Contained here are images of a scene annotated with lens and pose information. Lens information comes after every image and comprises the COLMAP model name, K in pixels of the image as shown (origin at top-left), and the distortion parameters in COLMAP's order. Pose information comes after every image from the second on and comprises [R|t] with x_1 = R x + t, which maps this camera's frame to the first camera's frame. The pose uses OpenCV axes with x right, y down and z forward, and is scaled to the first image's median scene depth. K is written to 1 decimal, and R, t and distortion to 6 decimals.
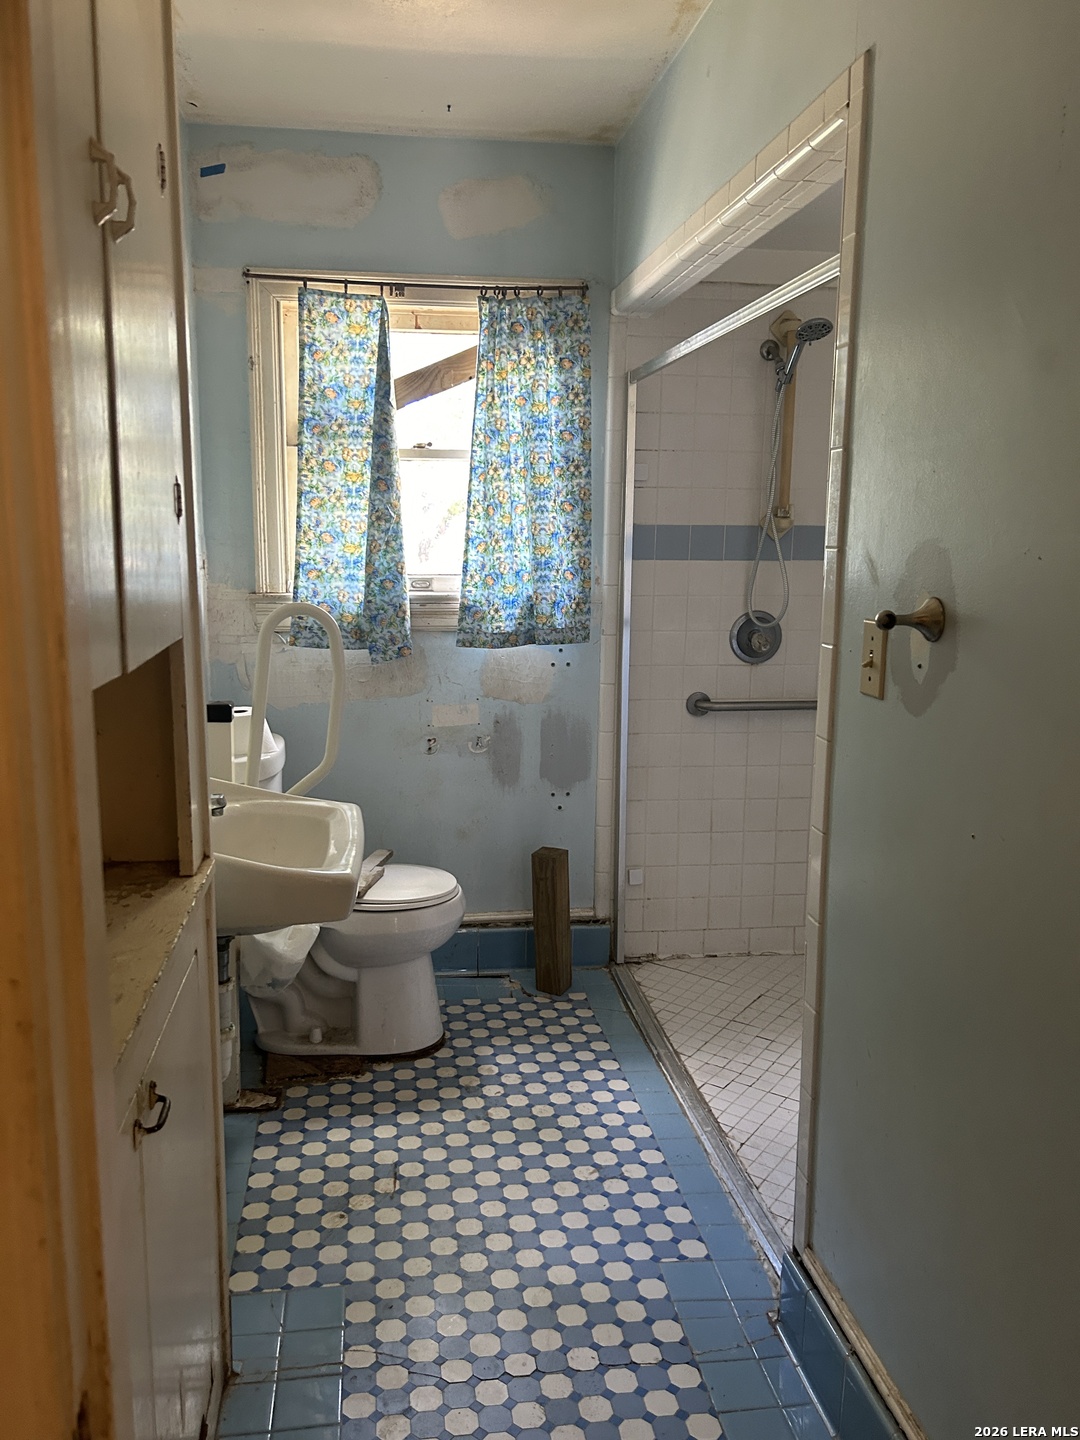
lens RADIAL K [[1076.5, 0, 540.0], [0, 1076.5, 714.4], [0, 0, 1]] dist [0.034212, -0.046127]
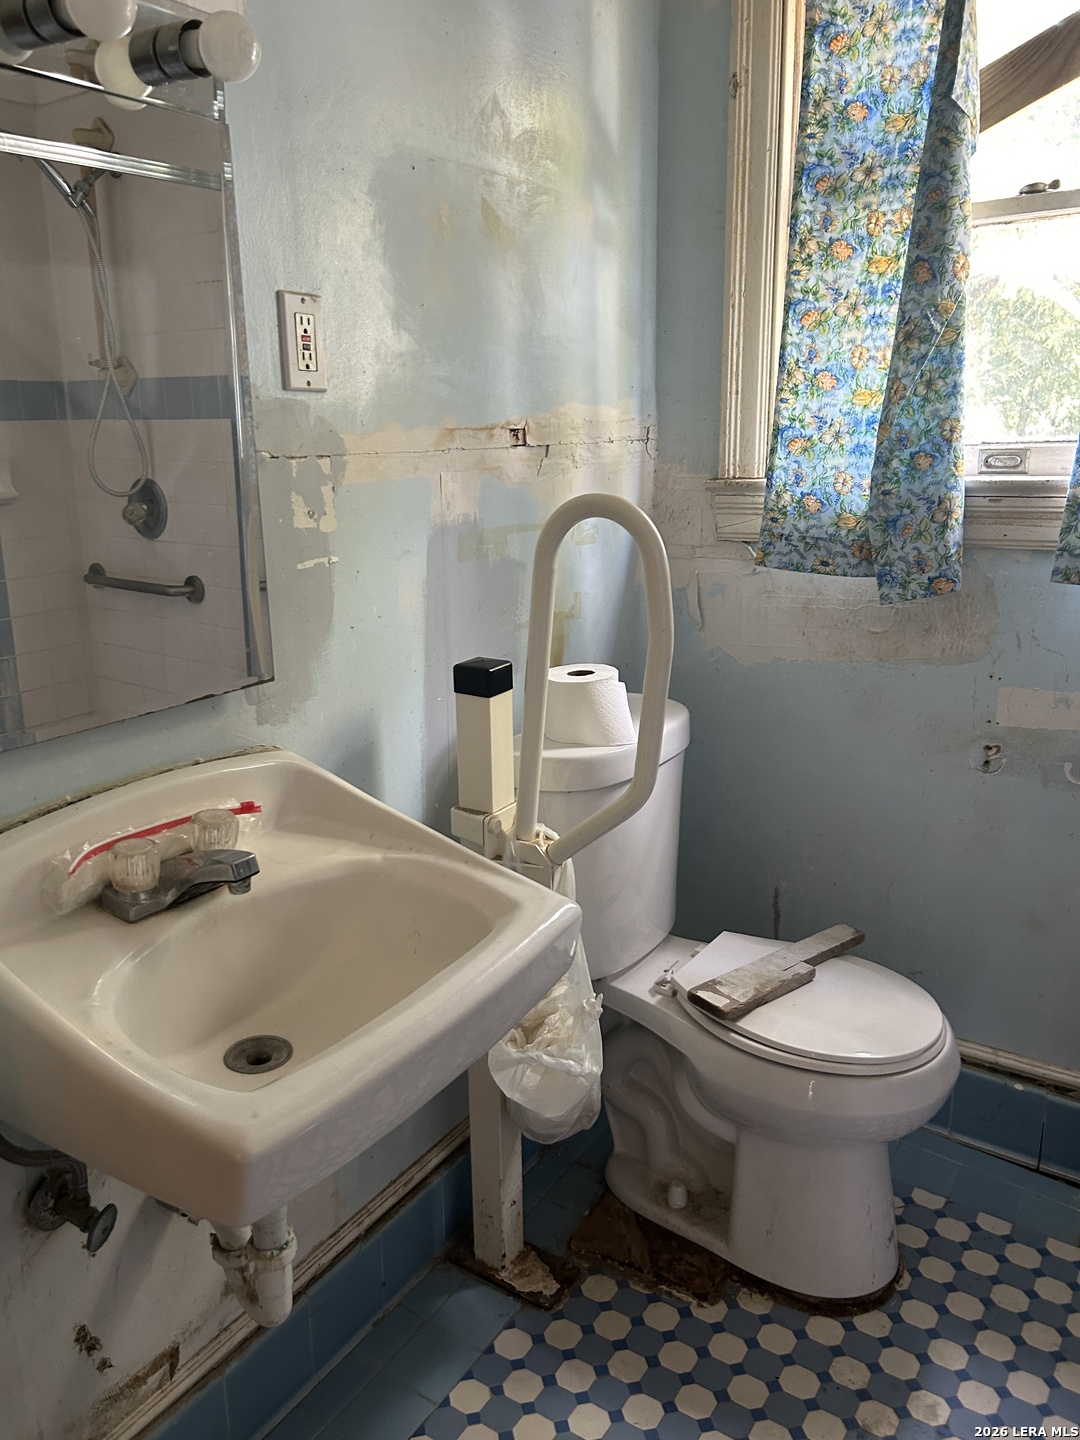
lens RADIAL K [[1076.5, 0, 542.4], [0, 1076.5, 719.3], [0, 0, 1]] dist [0.034212, -0.046127]
pose [[0.732895, 0.148181, -0.664008, 0.103598], [-0.077030, 0.987790, 0.135415, -0.051327], [0.675967, -0.048097, 0.735361, 0.464111]]
